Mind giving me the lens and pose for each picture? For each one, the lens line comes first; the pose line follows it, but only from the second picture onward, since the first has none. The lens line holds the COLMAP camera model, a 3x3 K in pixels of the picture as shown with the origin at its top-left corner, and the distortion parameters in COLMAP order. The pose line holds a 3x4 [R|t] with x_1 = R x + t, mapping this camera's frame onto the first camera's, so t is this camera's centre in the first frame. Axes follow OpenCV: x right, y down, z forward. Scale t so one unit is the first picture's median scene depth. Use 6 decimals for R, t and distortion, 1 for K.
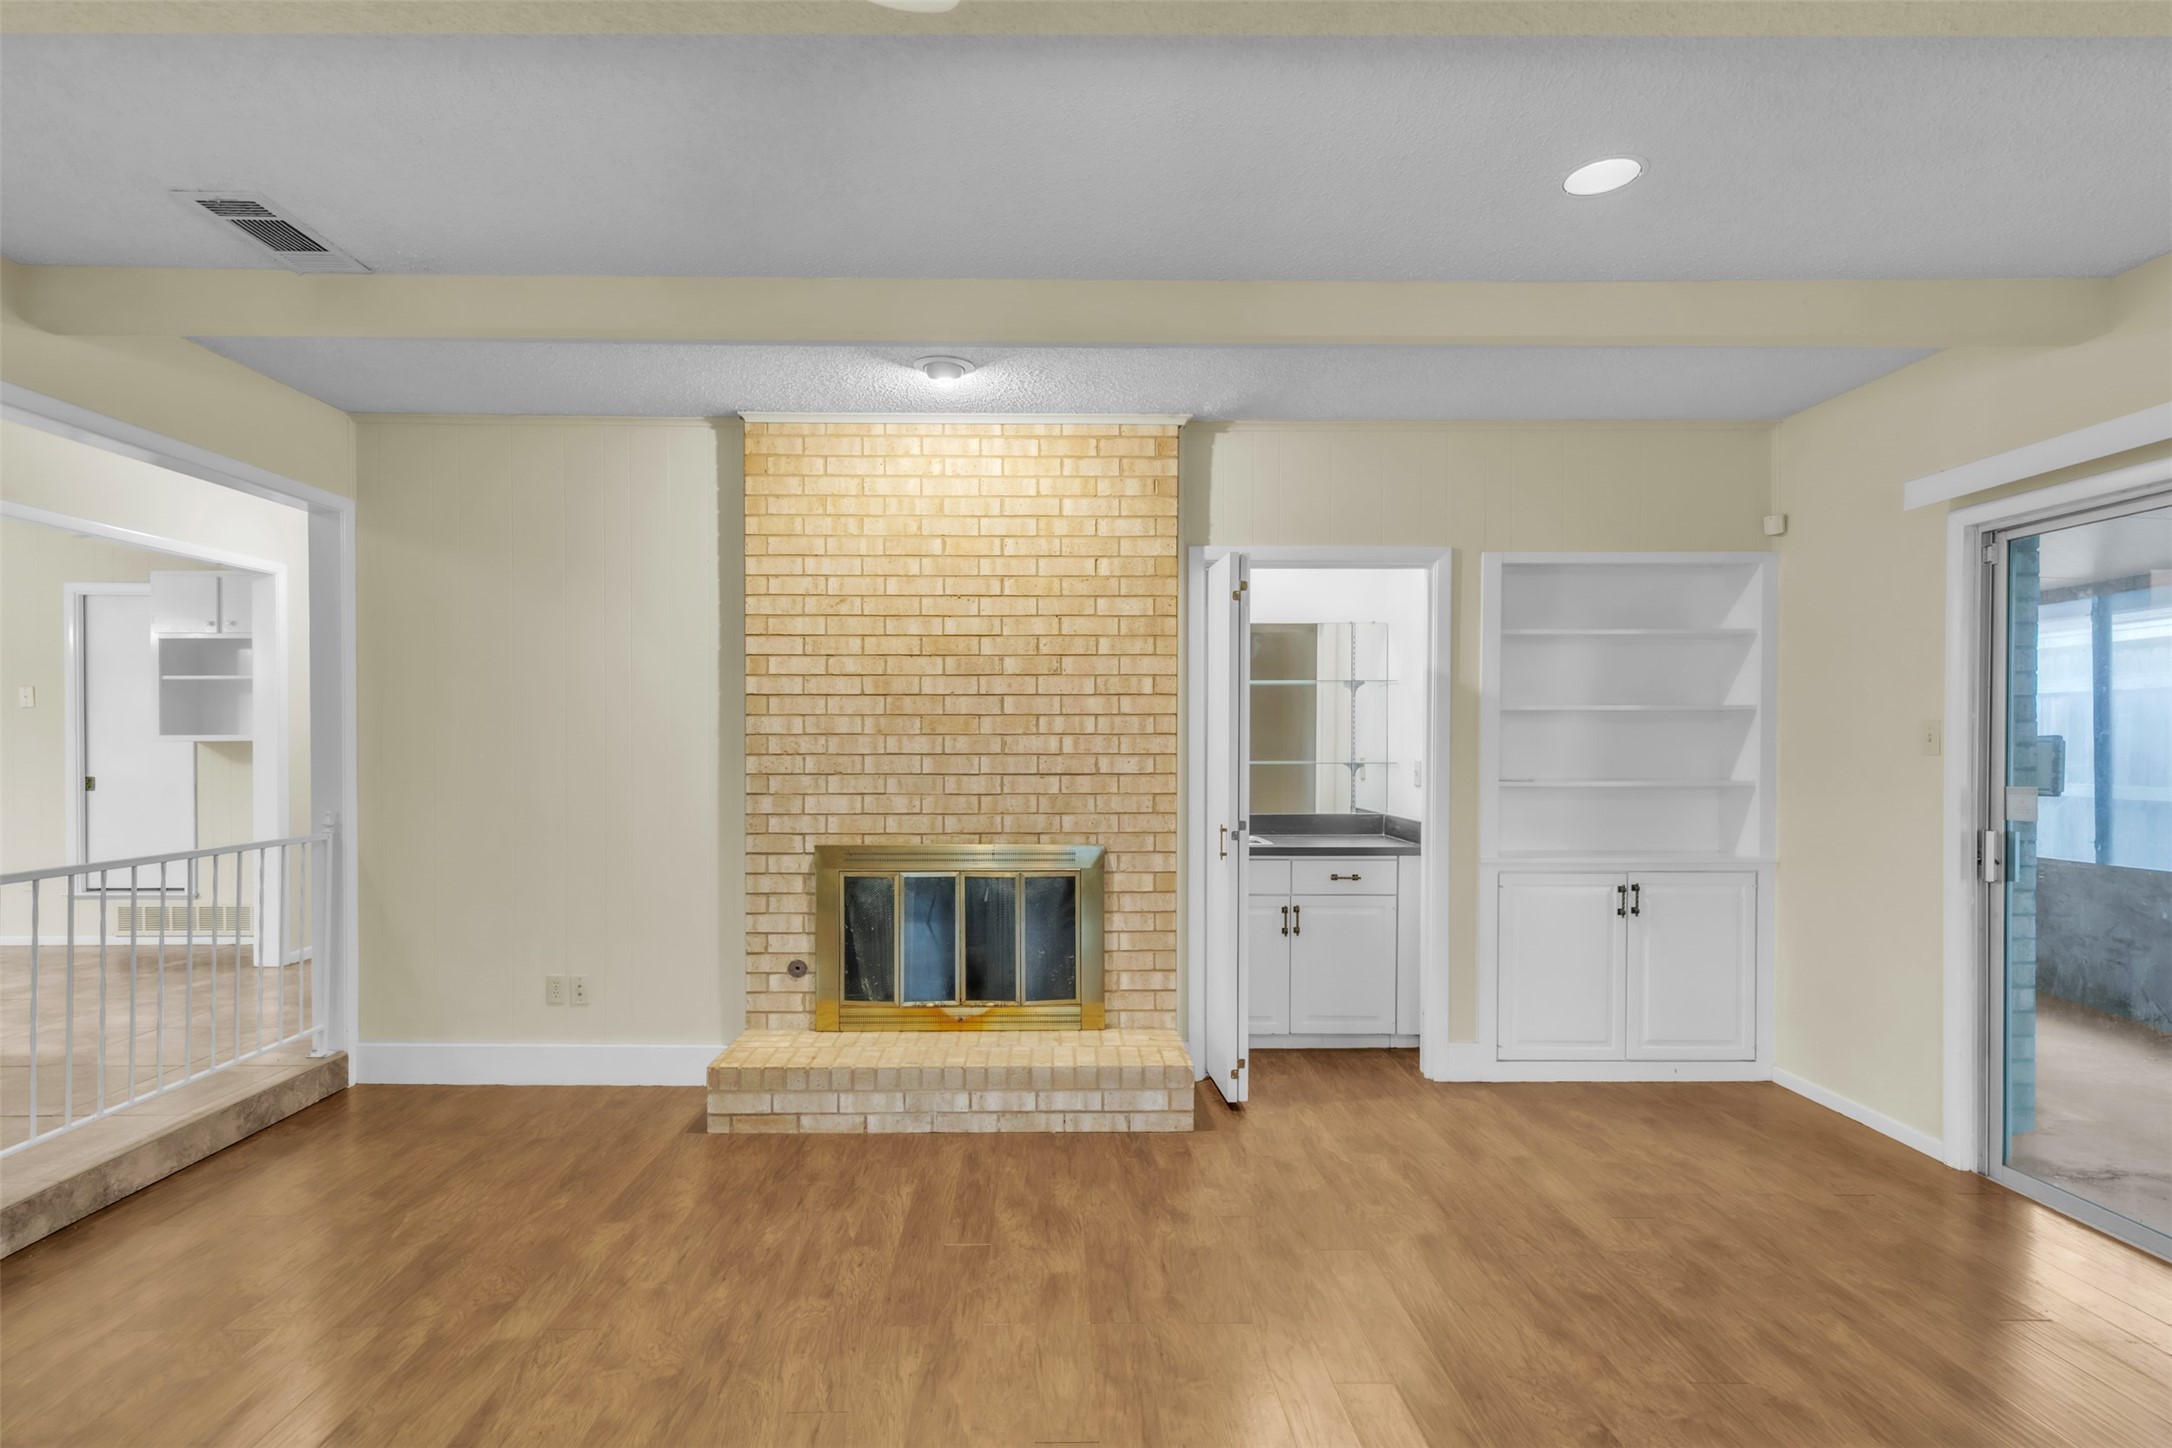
lens RADIAL K [[1058.2, 0, 1060.8], [0, 1058.2, 740.0], [0, 0, 1]] dist [0.010027, -0.000682]
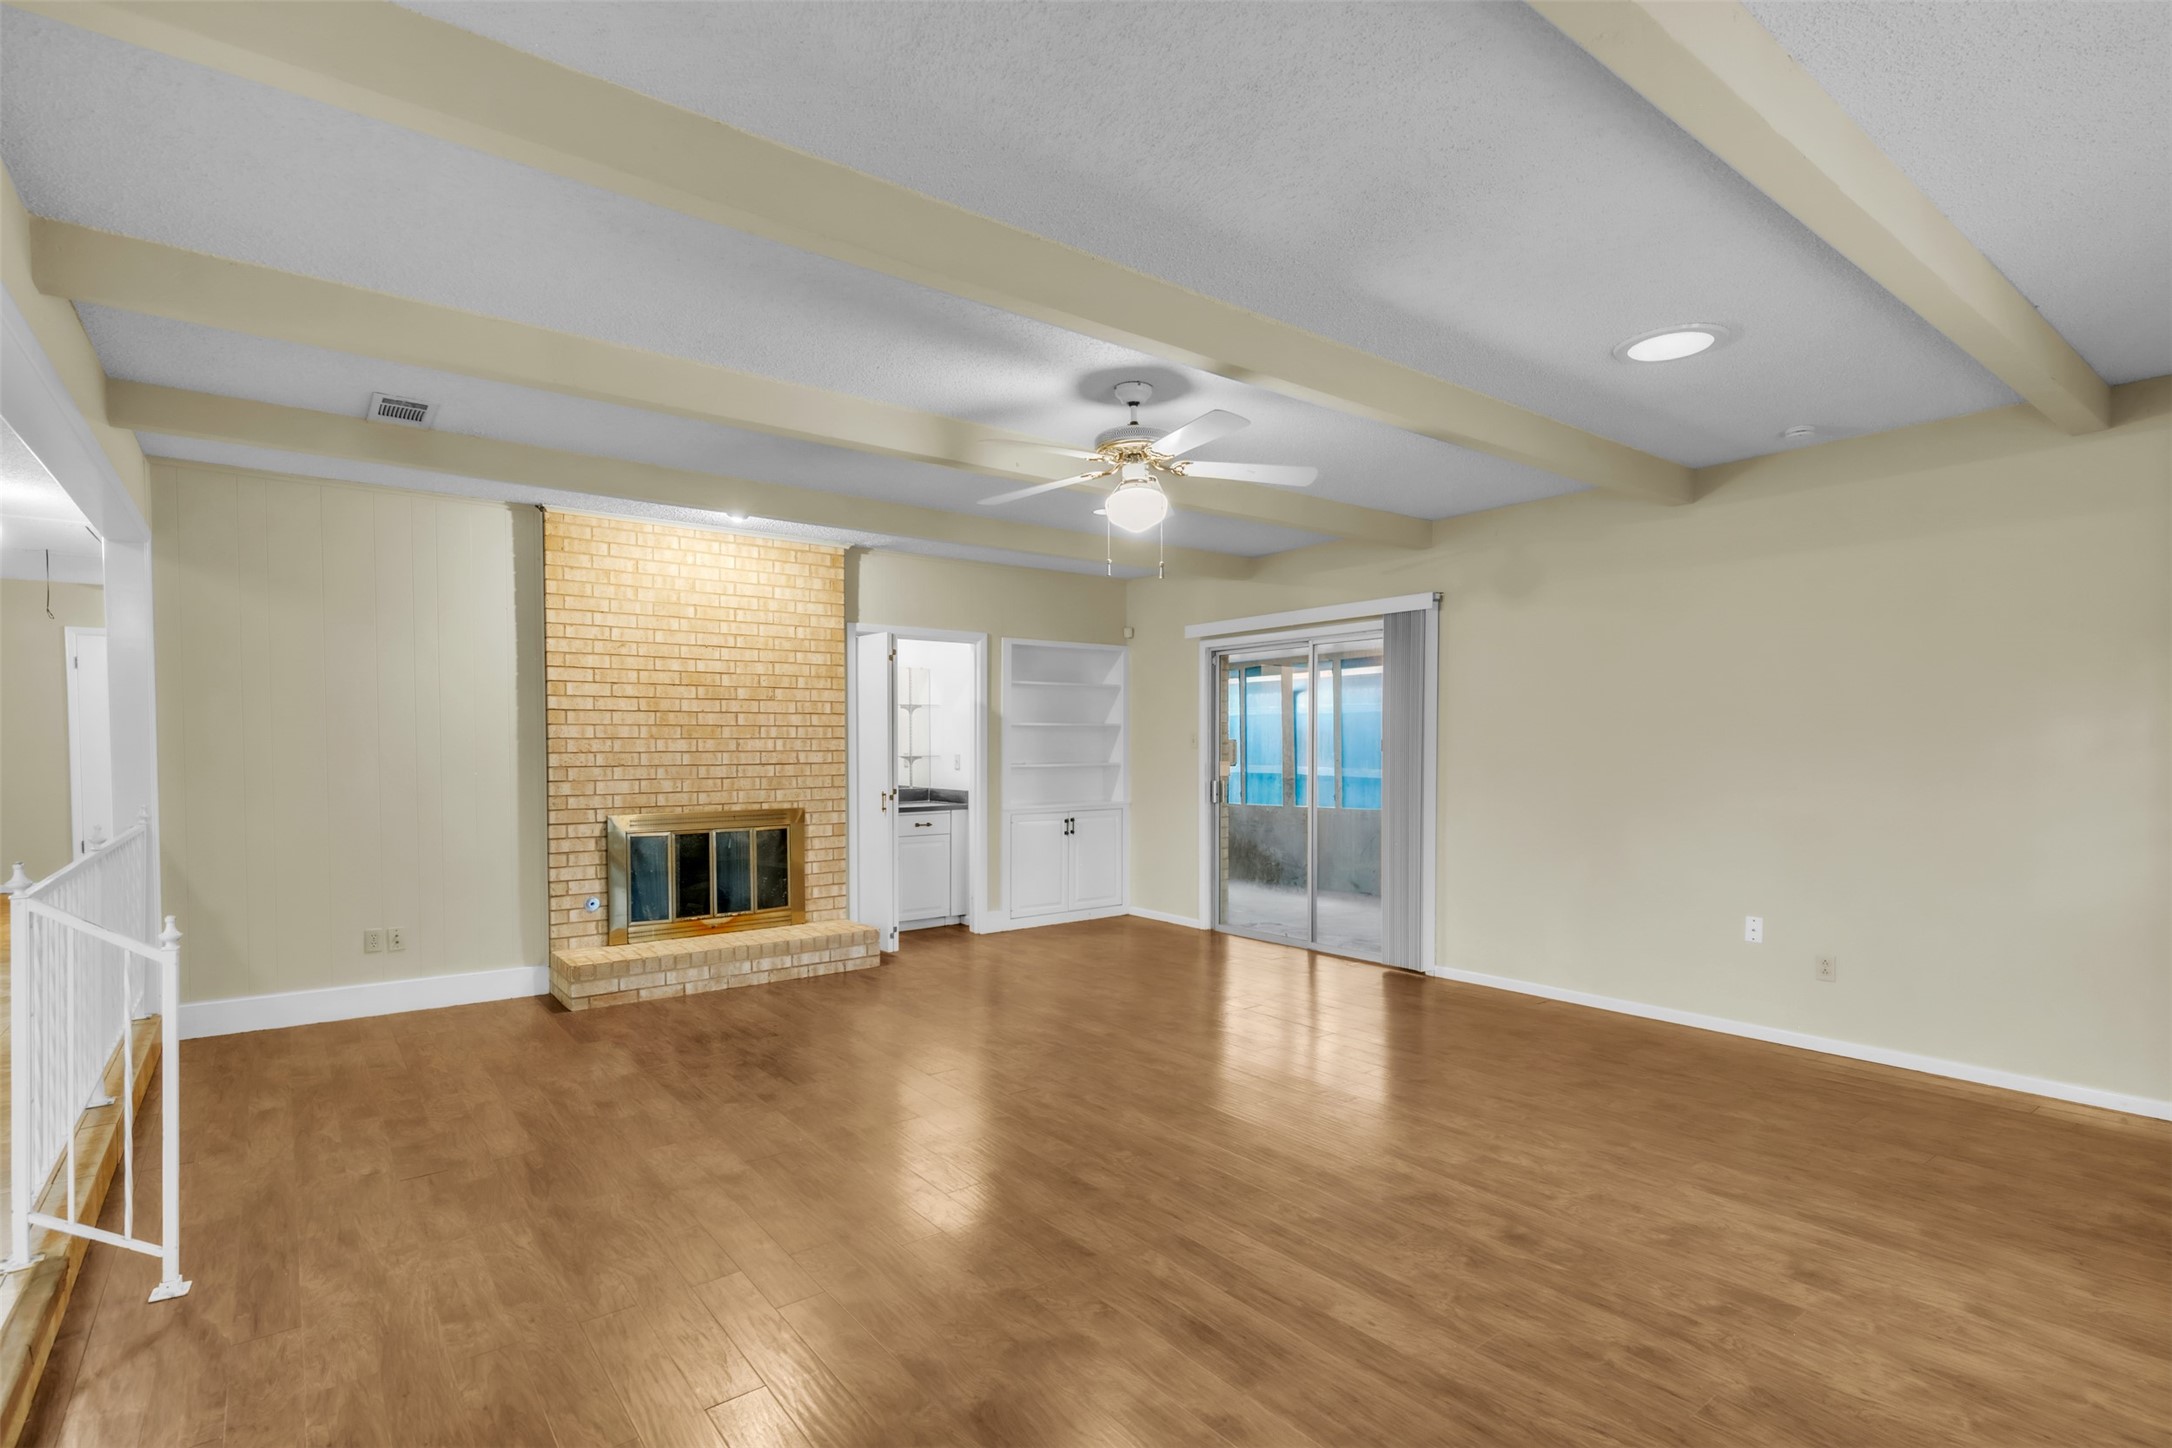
lens RADIAL K [[1032.4, 0, 1102.4], [0, 1032.4, 726.7], [0, 0, 1]] dist [0.008781, -0.000371]
pose [[0.798010, 0.007745, 0.602595, -0.533547], [0.001797, 0.999882, -0.015230, 0.001442], [-0.602642, 0.013236, 0.797902, -0.508623]]
